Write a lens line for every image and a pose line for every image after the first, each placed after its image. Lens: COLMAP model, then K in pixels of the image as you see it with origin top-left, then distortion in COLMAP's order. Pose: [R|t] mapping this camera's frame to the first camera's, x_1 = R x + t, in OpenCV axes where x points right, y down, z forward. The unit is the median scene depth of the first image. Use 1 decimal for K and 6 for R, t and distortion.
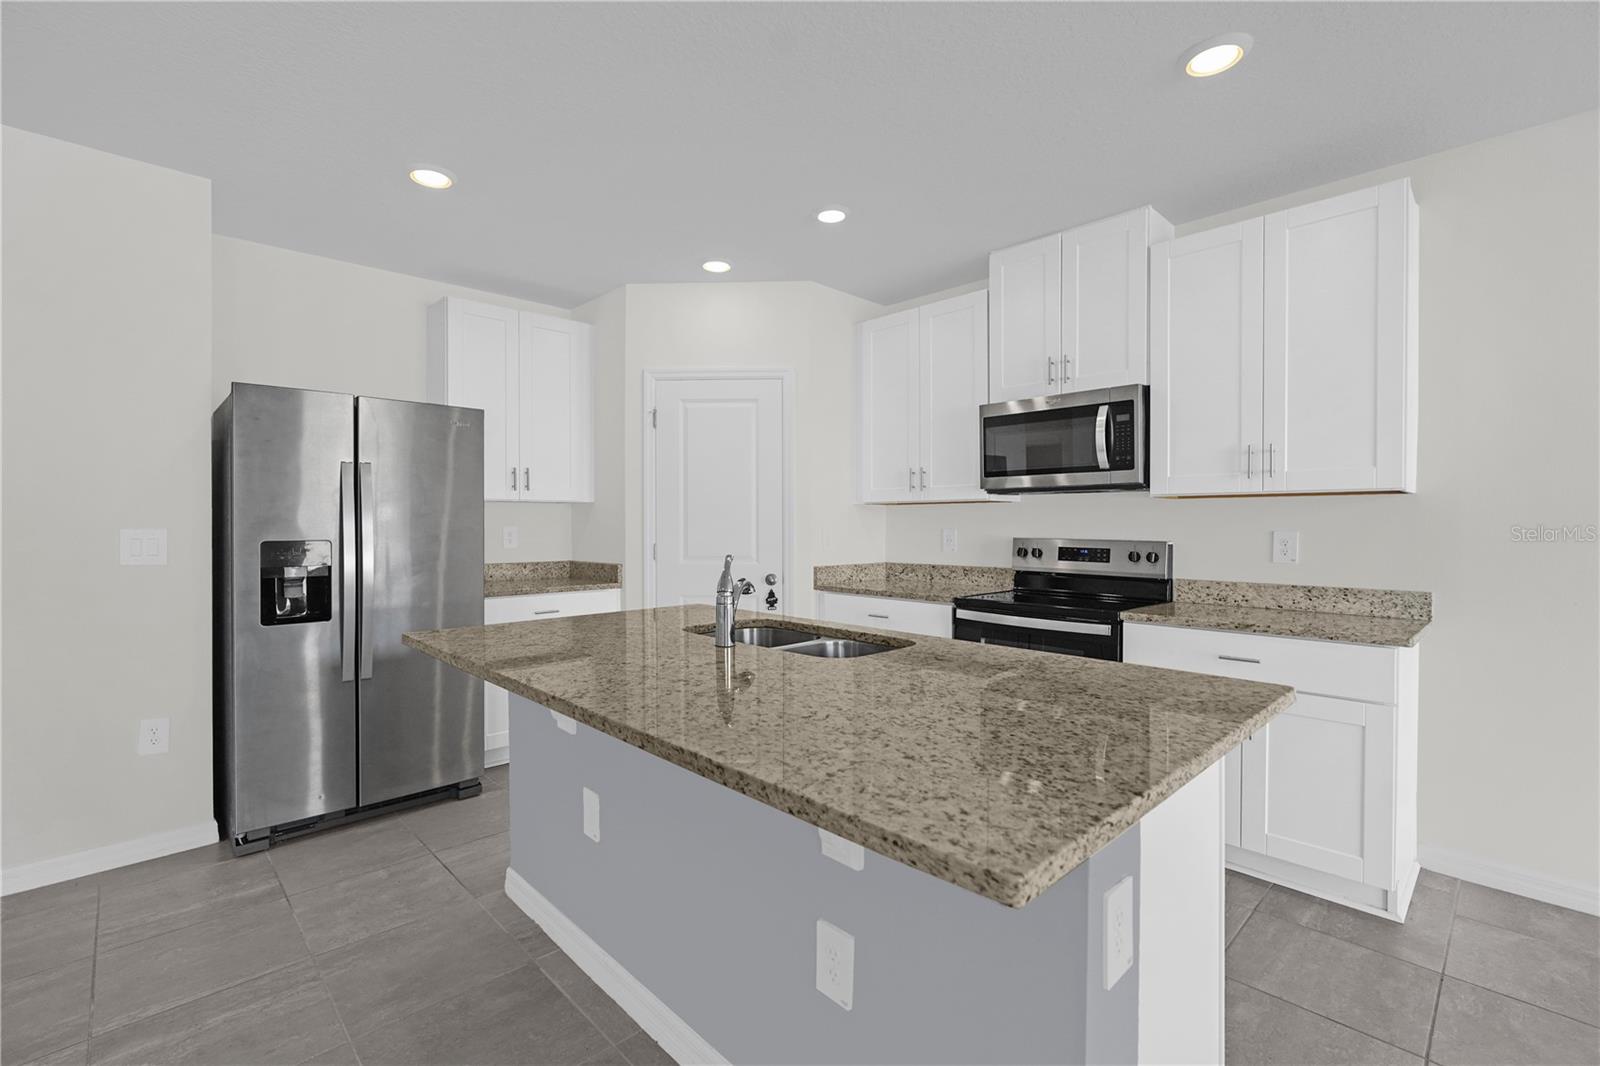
lens RADIAL K [[704.6, 0, 798.3], [0, 704.6, 533.2], [0, 0, 1]] dist [-0.002460, 0.001576]
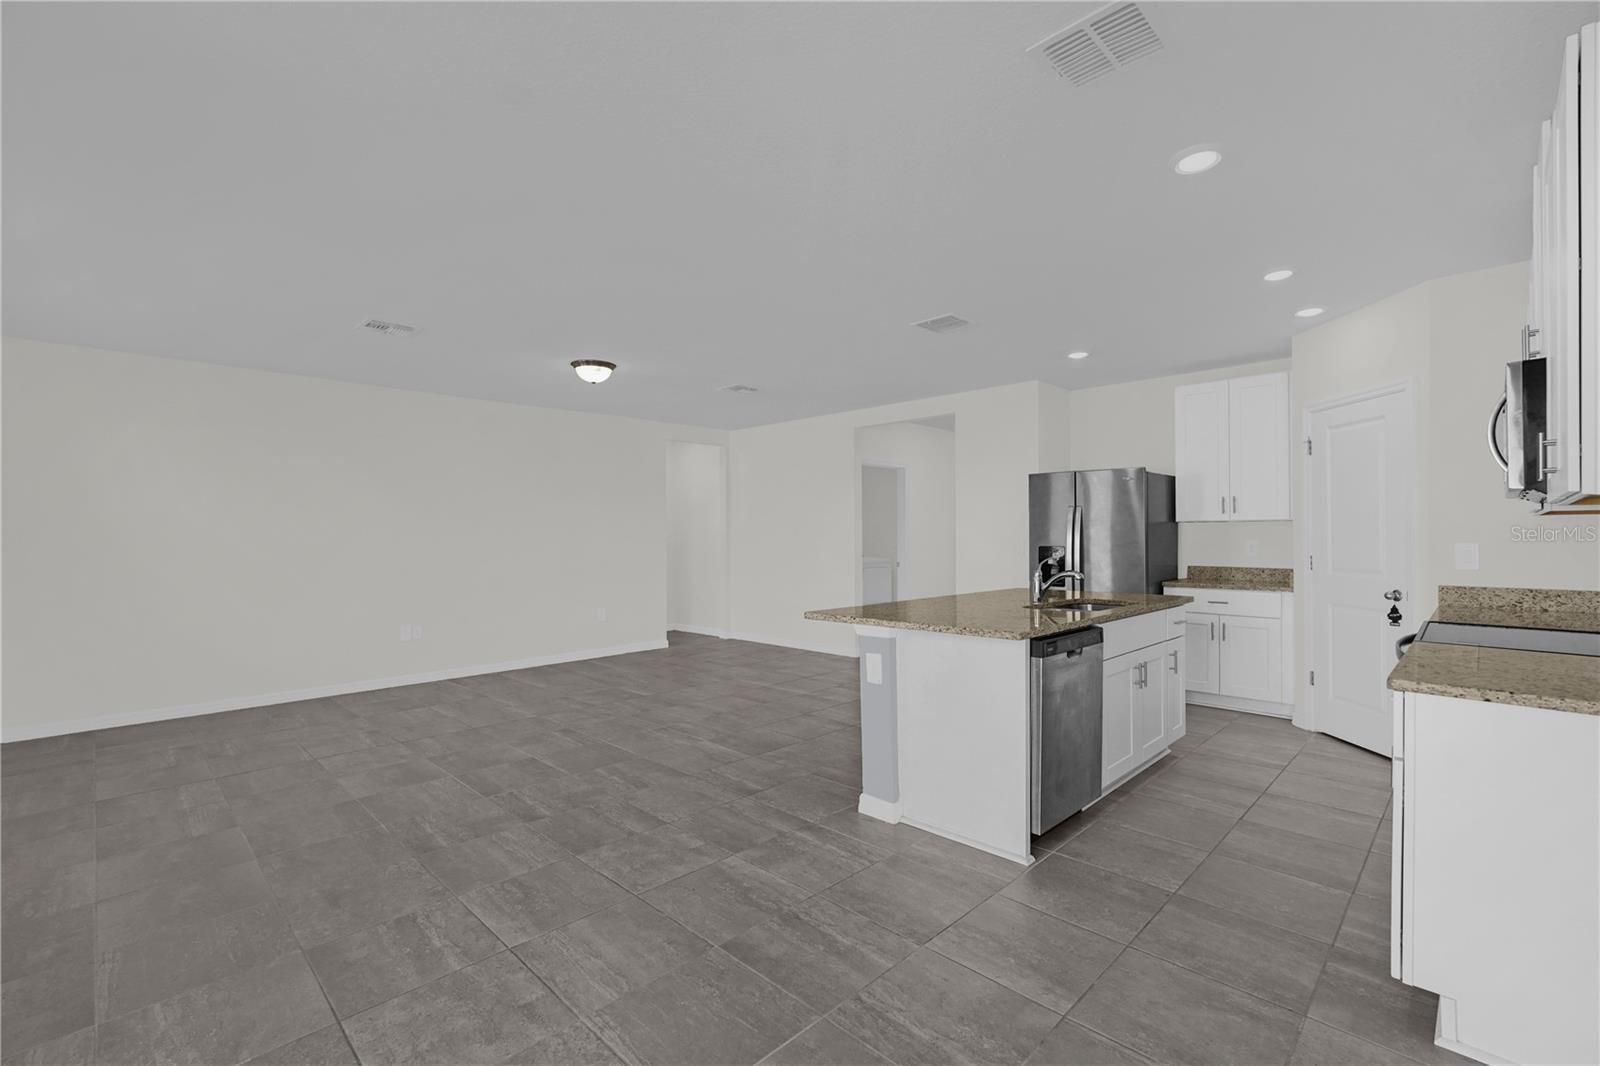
lens RADIAL K [[704.6, 0, 798.3], [0, 704.6, 532.3], [0, 0, 1]] dist [-0.002460, 0.001576]
pose [[0.018958, -0.003563, -0.999814, 0.933511], [-0.012723, 0.999912, -0.003804, -0.008143], [0.999739, 0.012793, 0.018911, 0.143910]]
